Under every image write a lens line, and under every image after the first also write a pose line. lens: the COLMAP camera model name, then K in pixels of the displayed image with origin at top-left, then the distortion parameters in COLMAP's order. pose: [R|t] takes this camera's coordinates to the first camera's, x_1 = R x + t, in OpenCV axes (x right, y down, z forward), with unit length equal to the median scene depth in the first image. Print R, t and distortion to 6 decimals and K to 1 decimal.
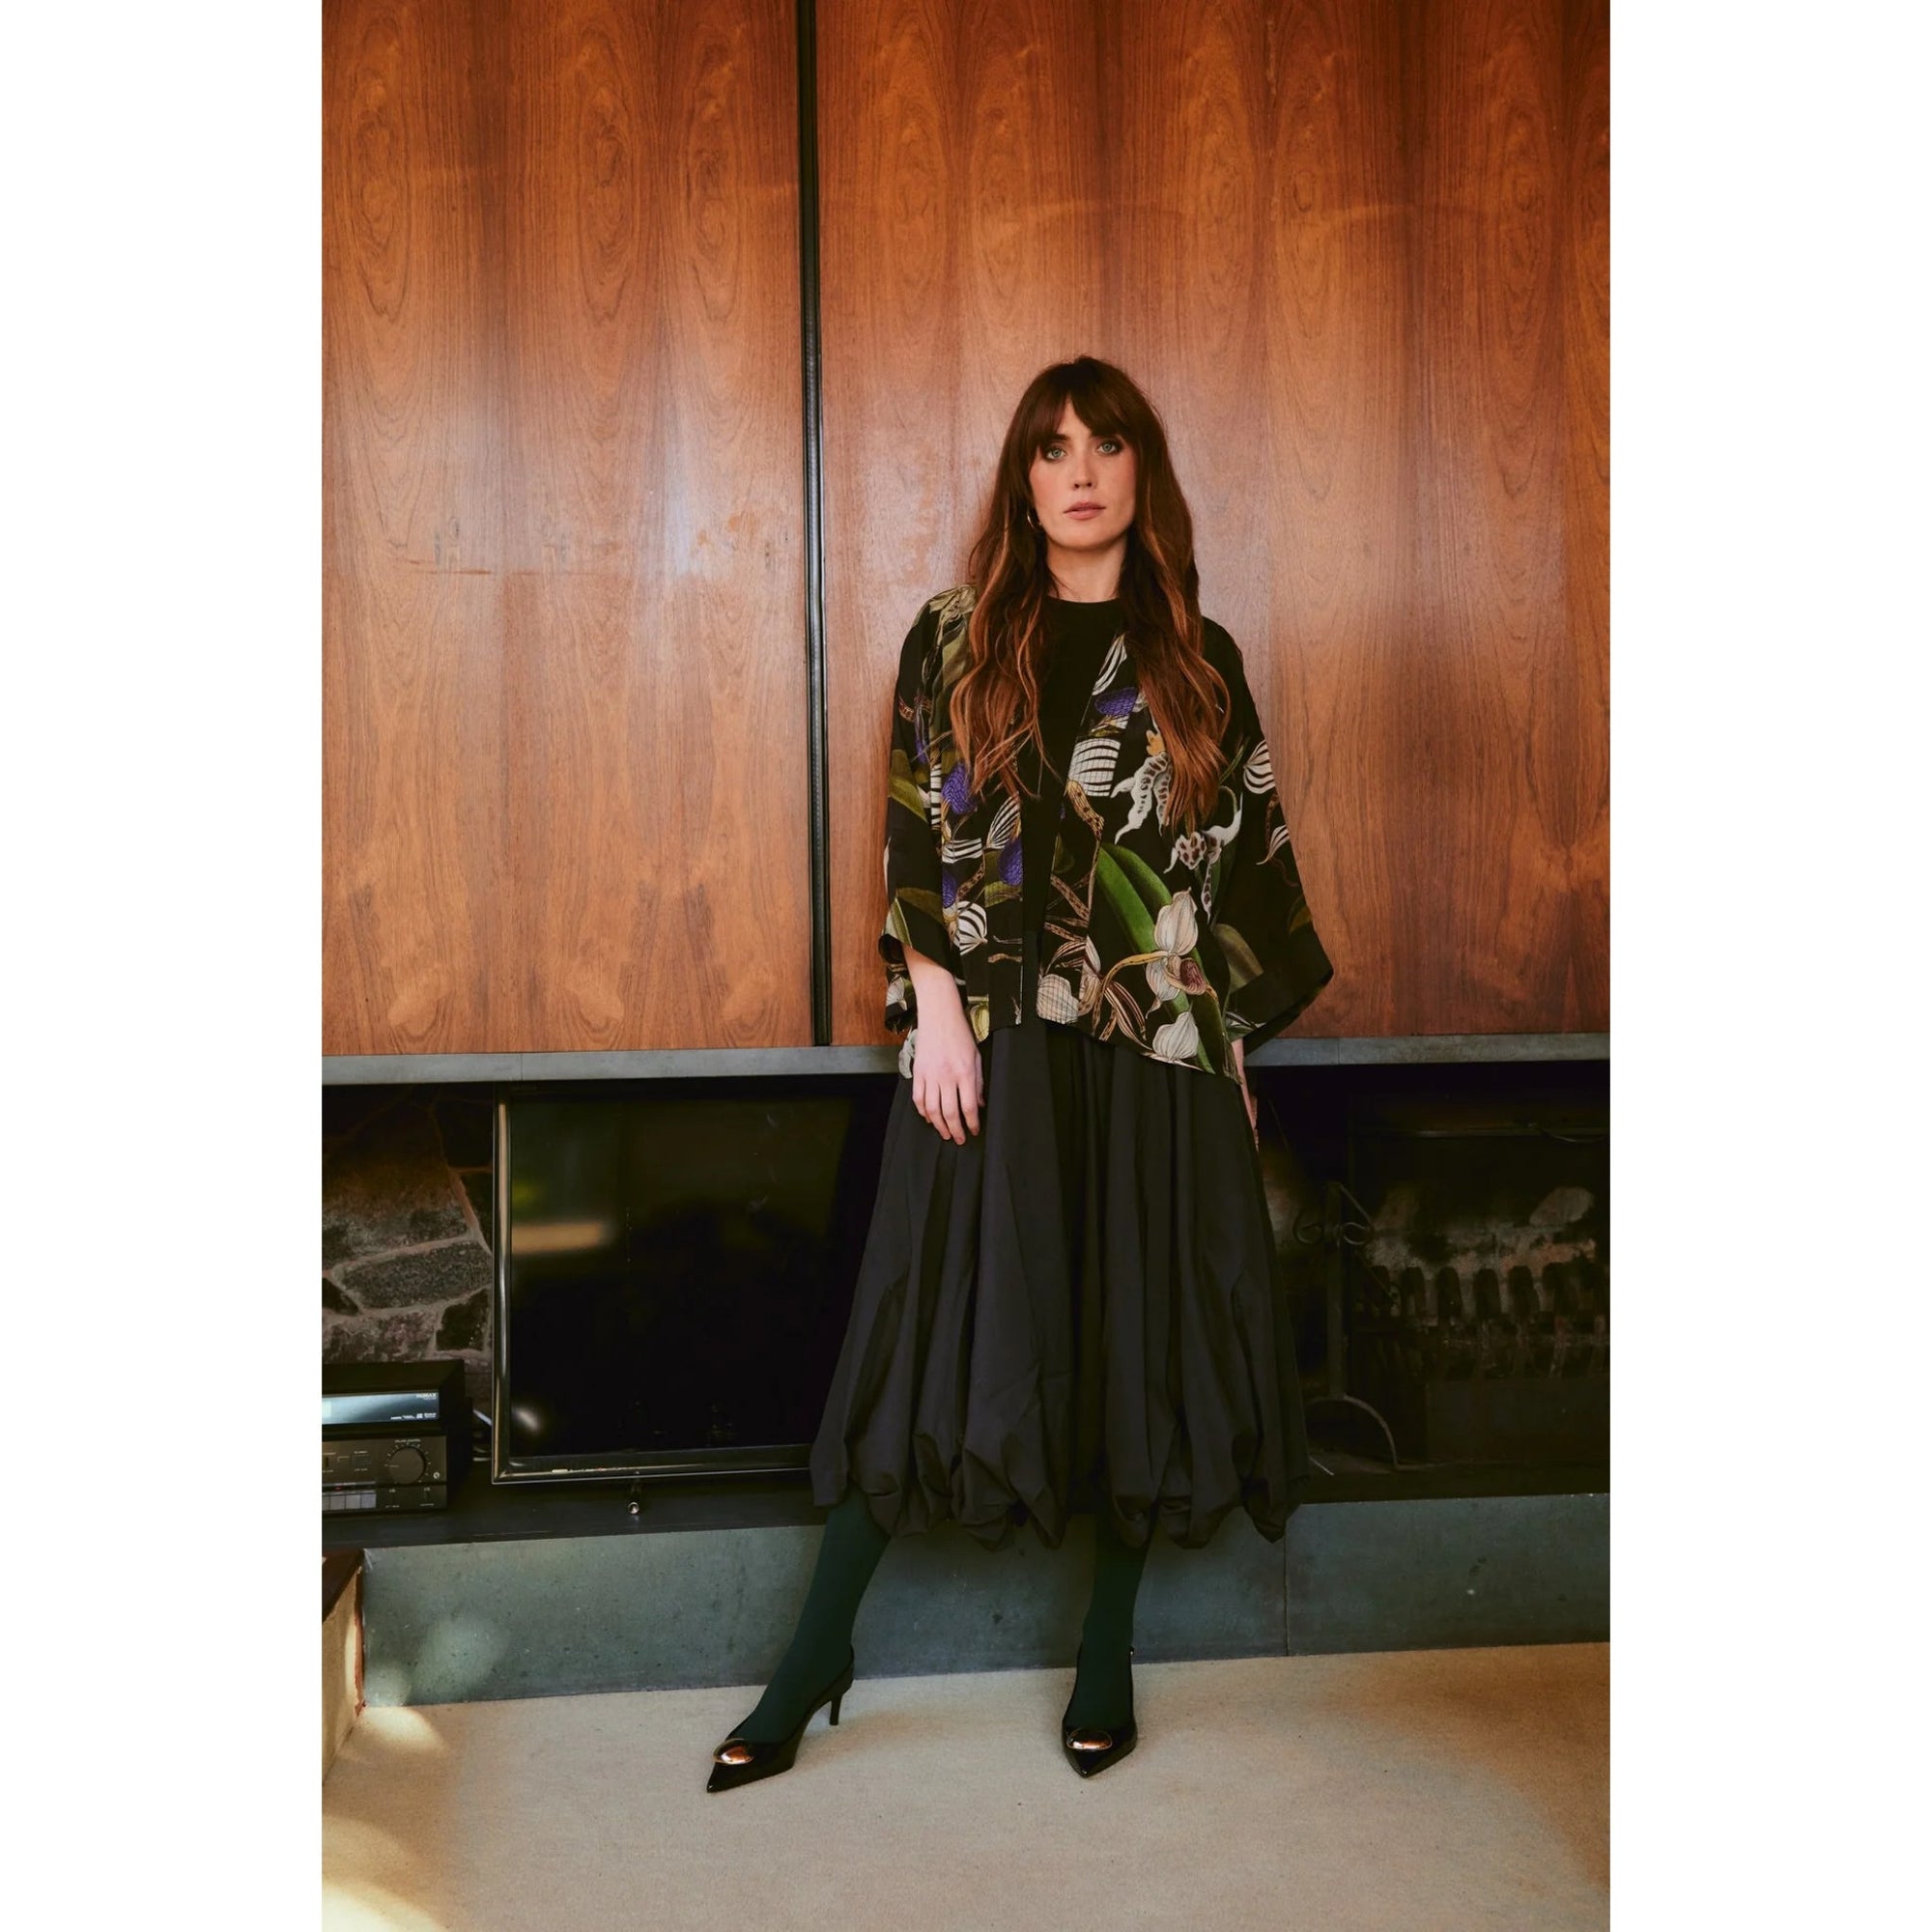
lens RADIAL K [[3380.7, 0, 966.0], [0, 3380.7, 966.0], [0, 0, 1]] dist [-0.035661, -0.045356]
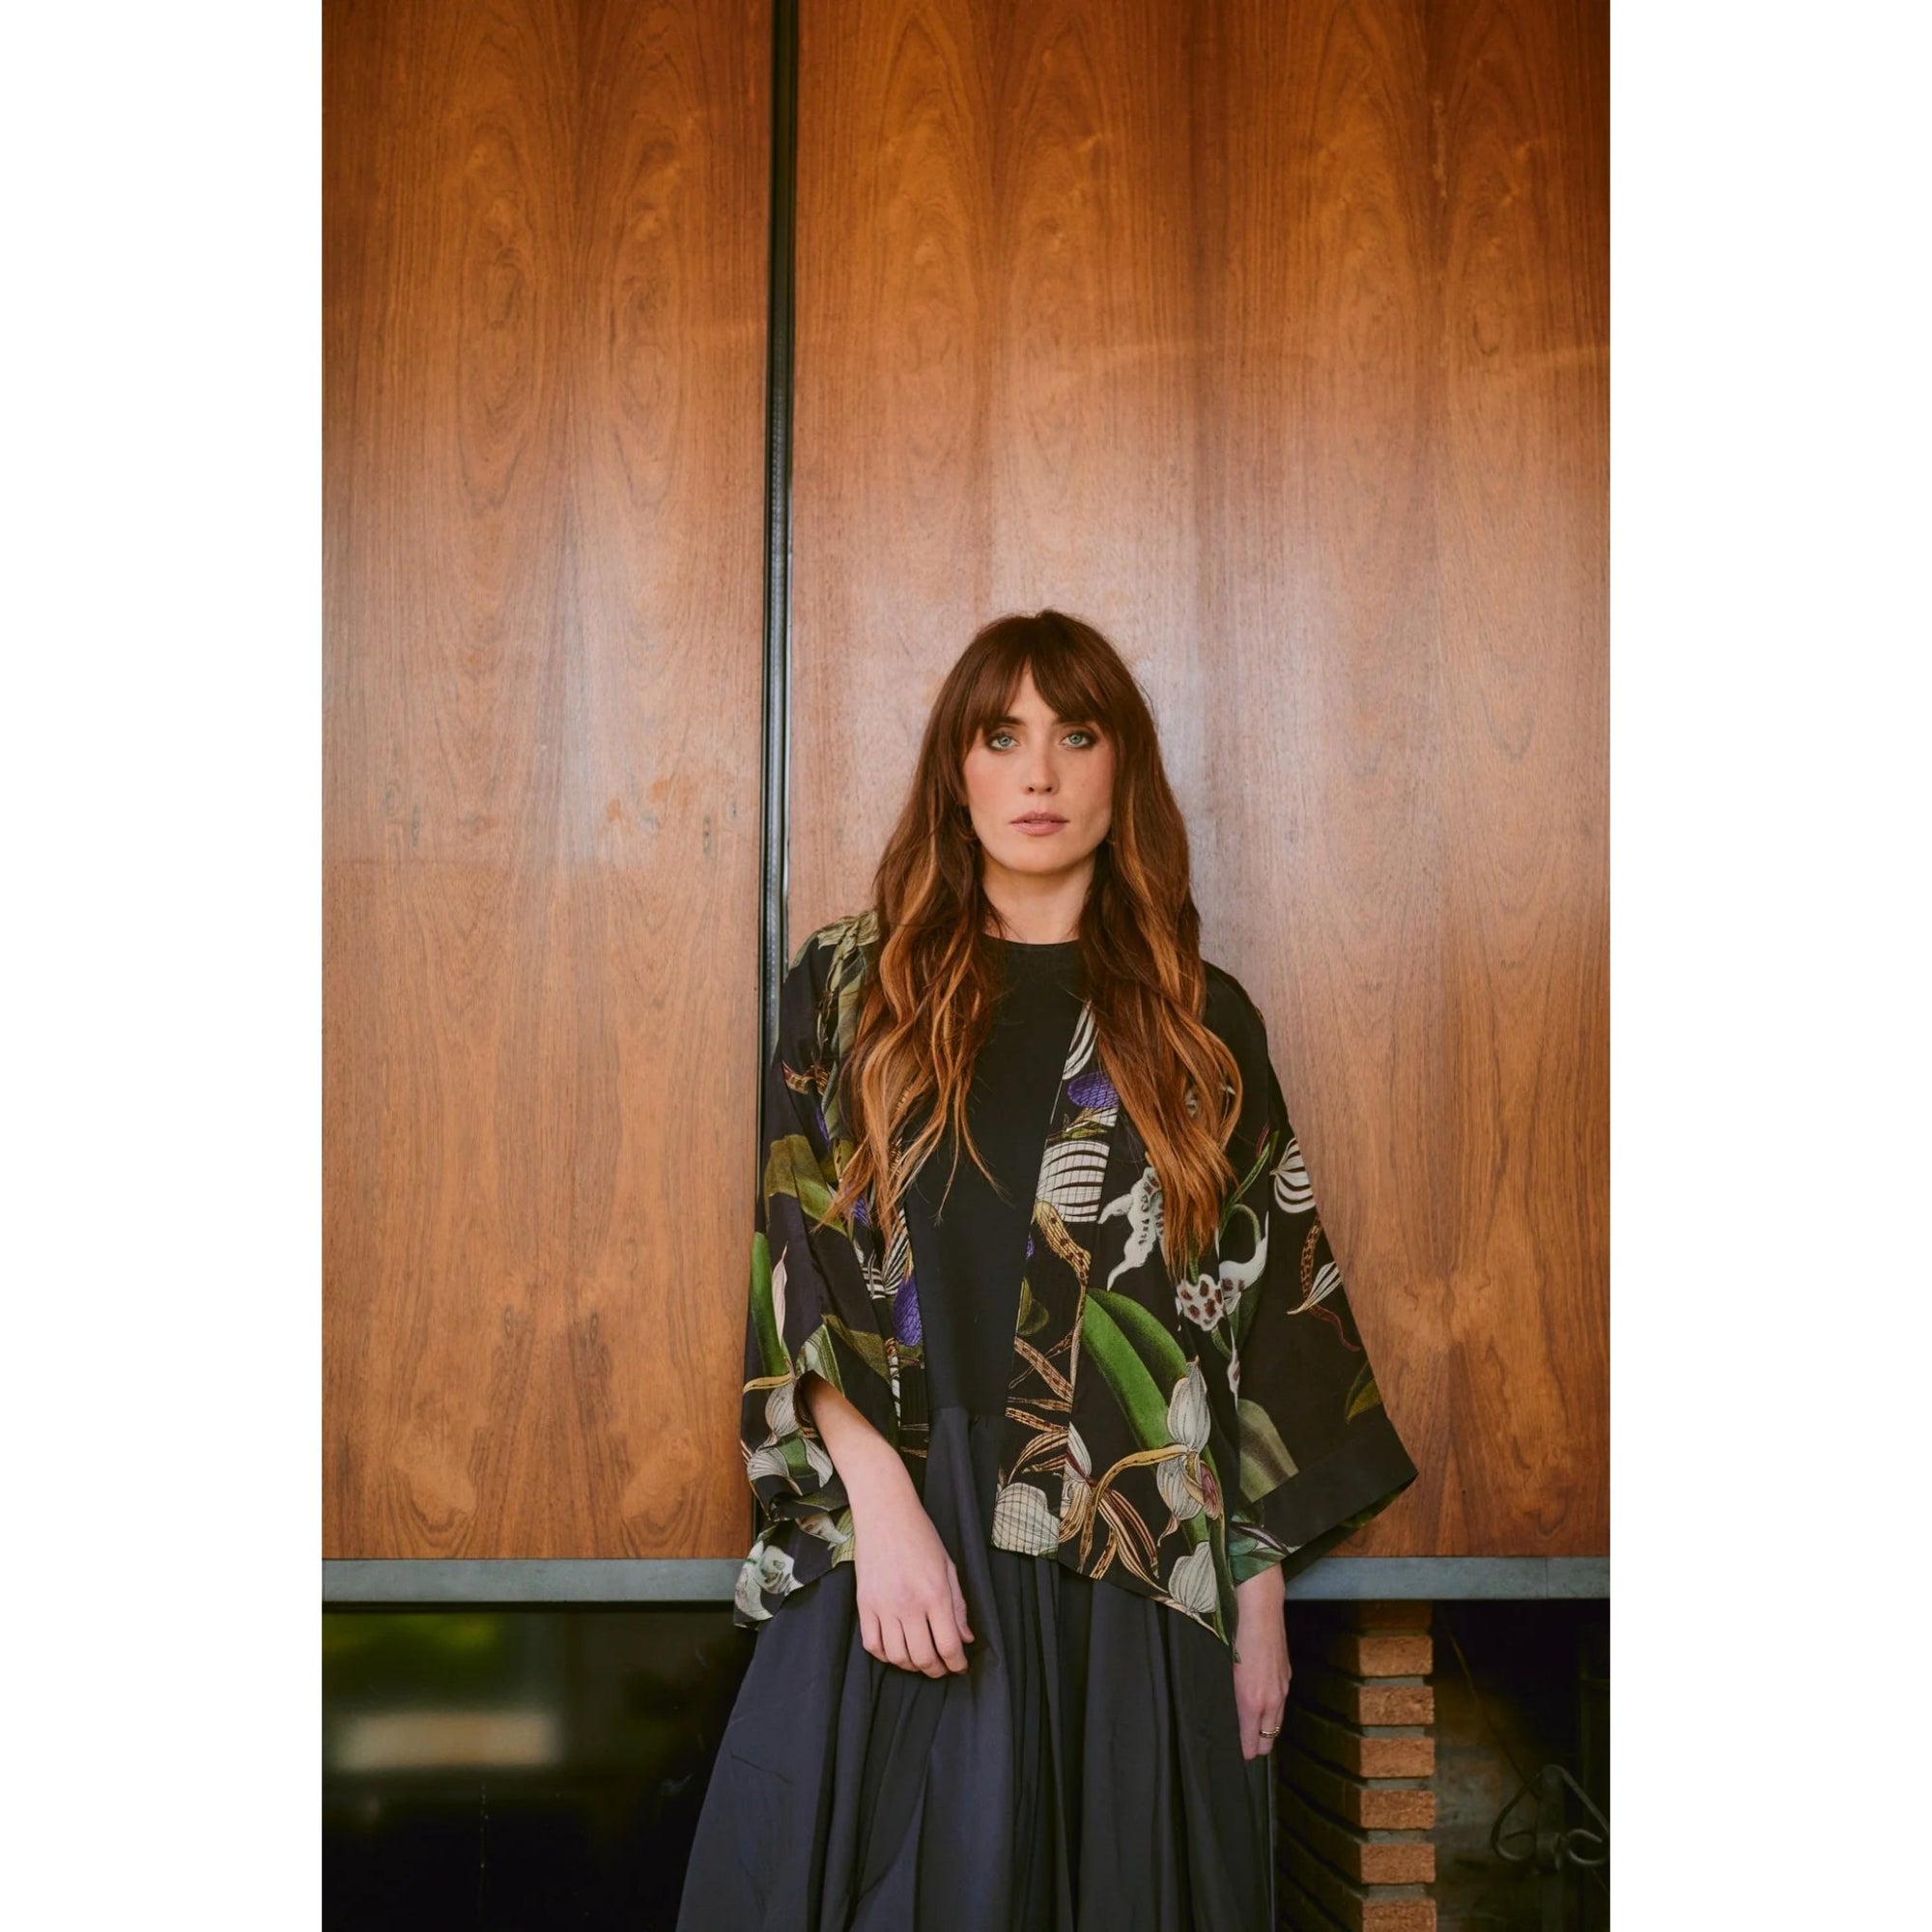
lens RADIAL K [[3380.7, 0, 966.0], [0, 3380.7, 966.0], [0, 0, 1]] dist [-0.035661, -0.045356]
pose [[0.999821, 0.018866, -0.001104, -0.004527], [-0.018802, 0.987095, -0.159030, 0.013636], [-0.001911, 0.159023, 0.987273, 0.322306]]
